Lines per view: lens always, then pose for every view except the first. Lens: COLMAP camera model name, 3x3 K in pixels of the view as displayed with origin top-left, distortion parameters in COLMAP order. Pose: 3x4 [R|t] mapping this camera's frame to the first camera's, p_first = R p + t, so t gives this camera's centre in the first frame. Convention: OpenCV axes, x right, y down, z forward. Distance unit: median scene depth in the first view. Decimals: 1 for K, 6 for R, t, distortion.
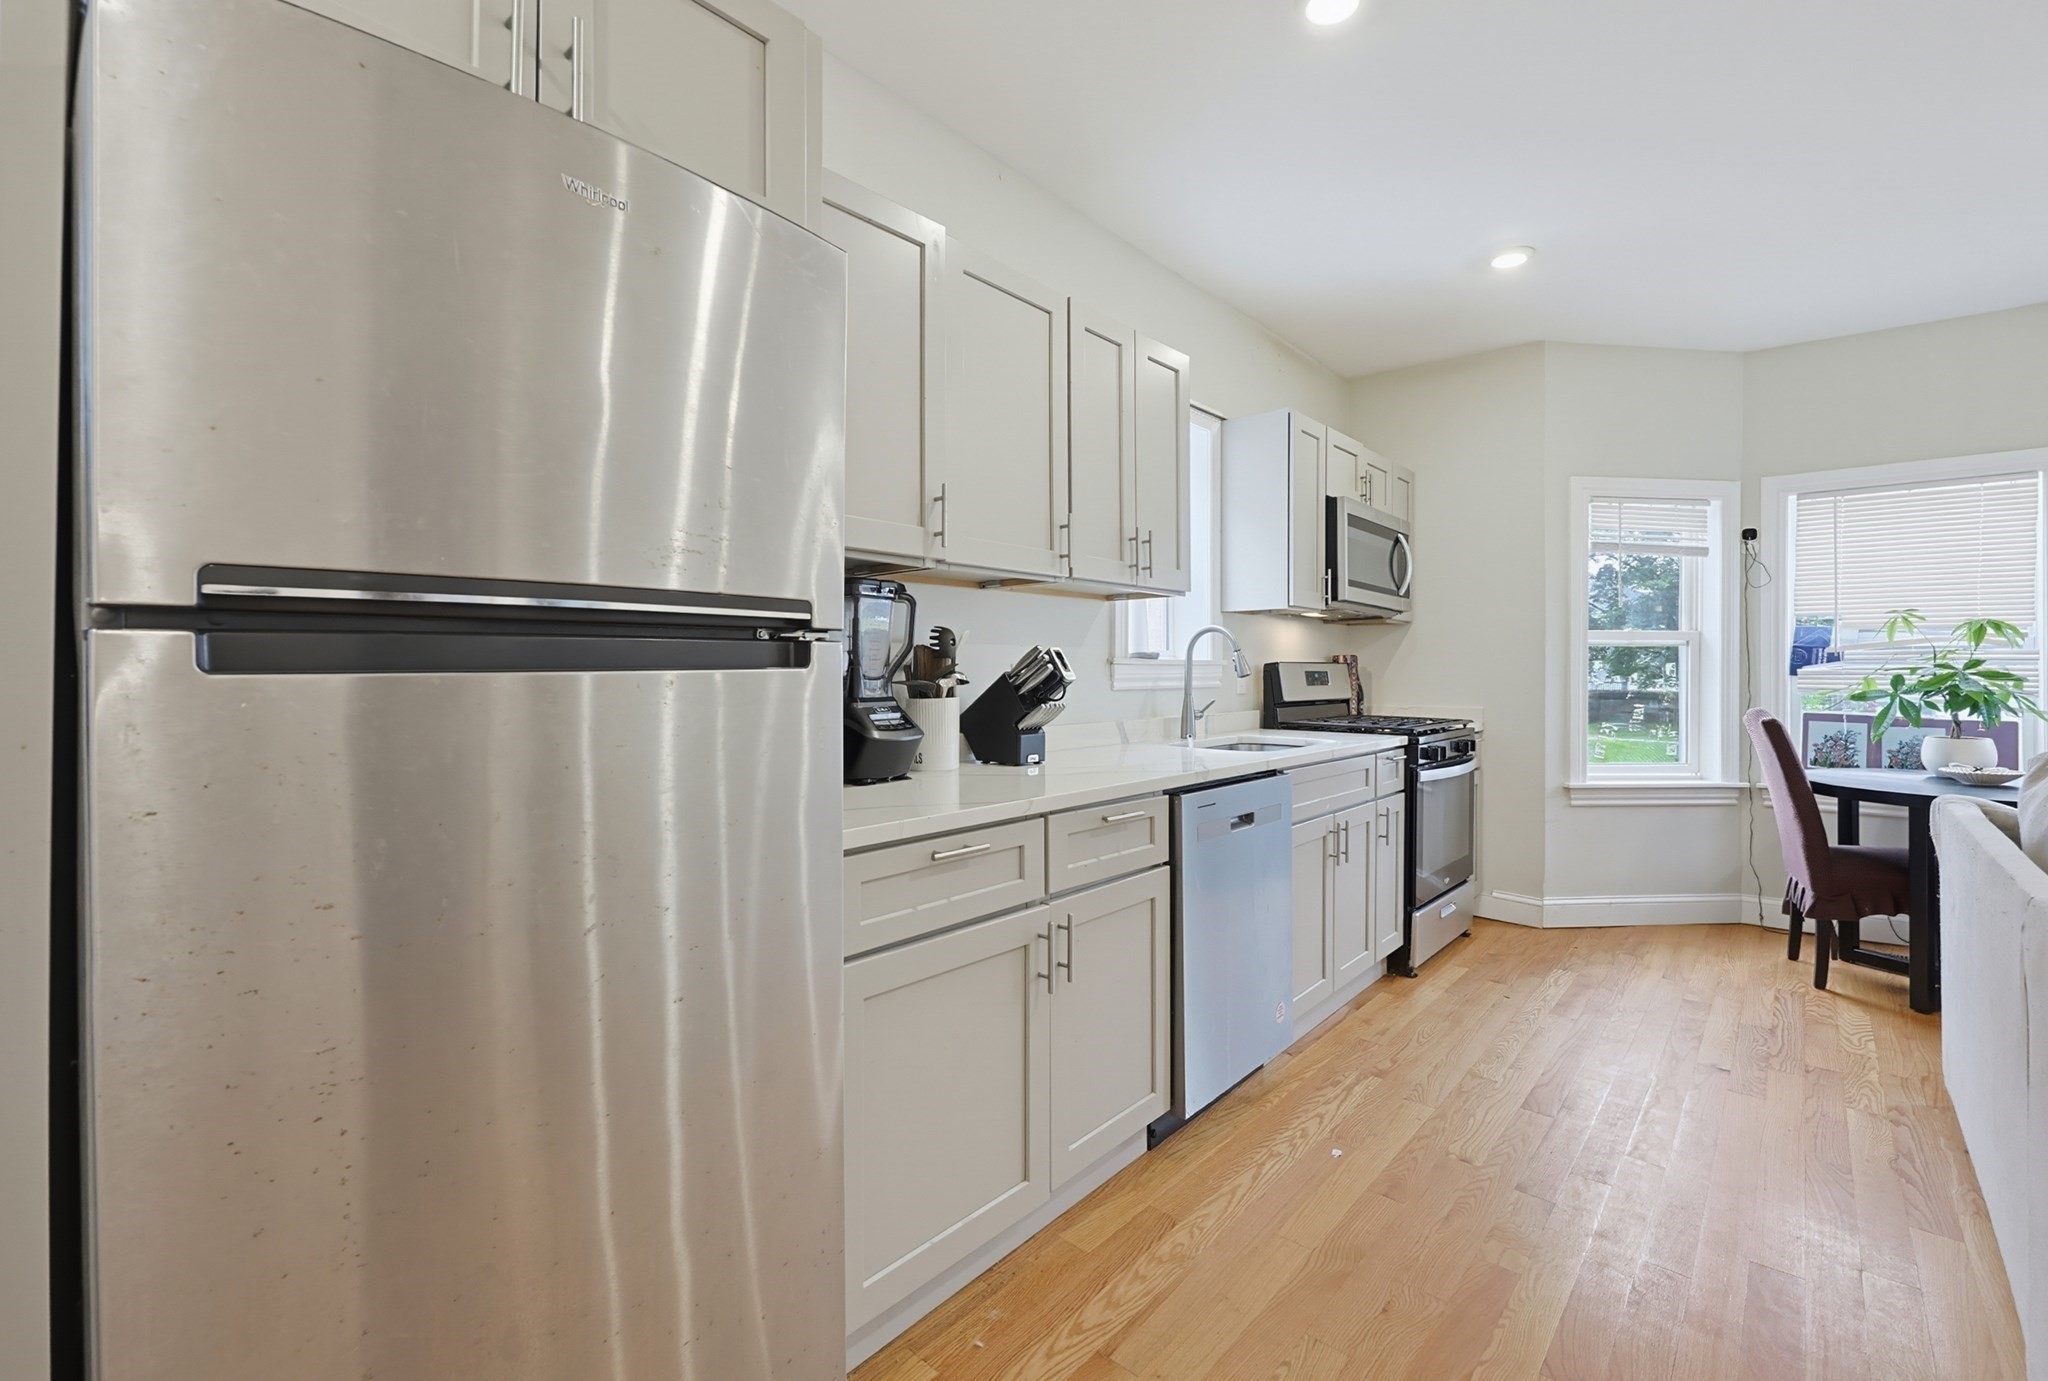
lens RADIAL K [[884.8, 0, 1064.1], [0, 884.8, 668.4], [0, 0, 1]] dist [-0.001748, -0.000191]
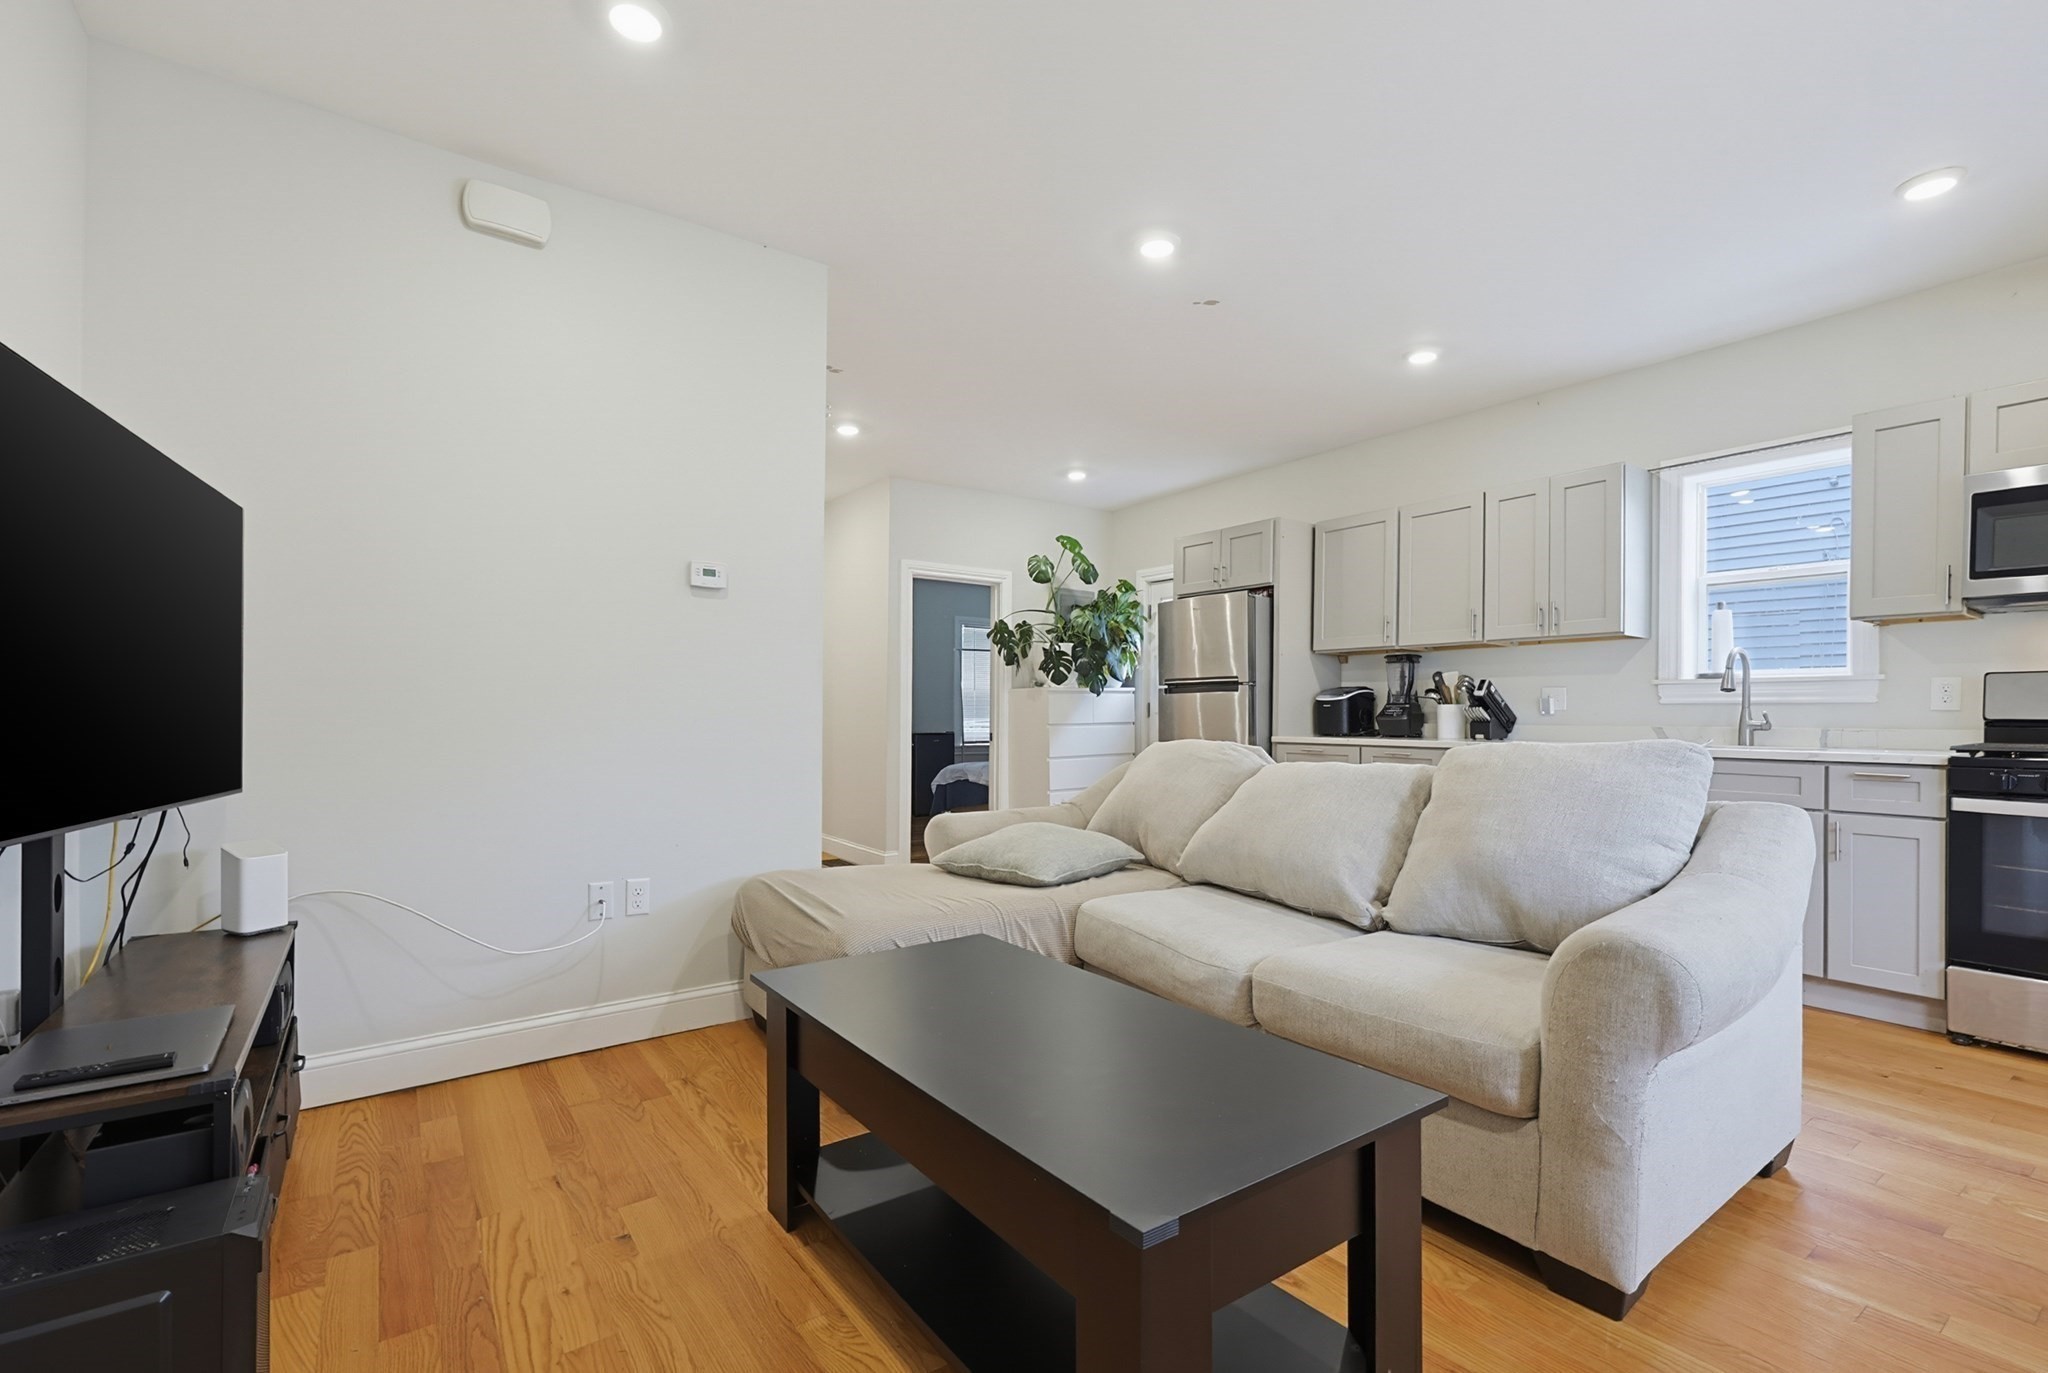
lens RADIAL K [[915.0, 0, 1033.1], [0, 915.0, 713.2], [0, 0, 1]] dist [-0.002775, -0.000521]
pose [[-0.219624, -0.004319, -0.975575, 1.974814], [-0.005064, 0.999982, -0.003287, 0.058667], [0.975571, 0.004218, -0.219642, 0.459724]]
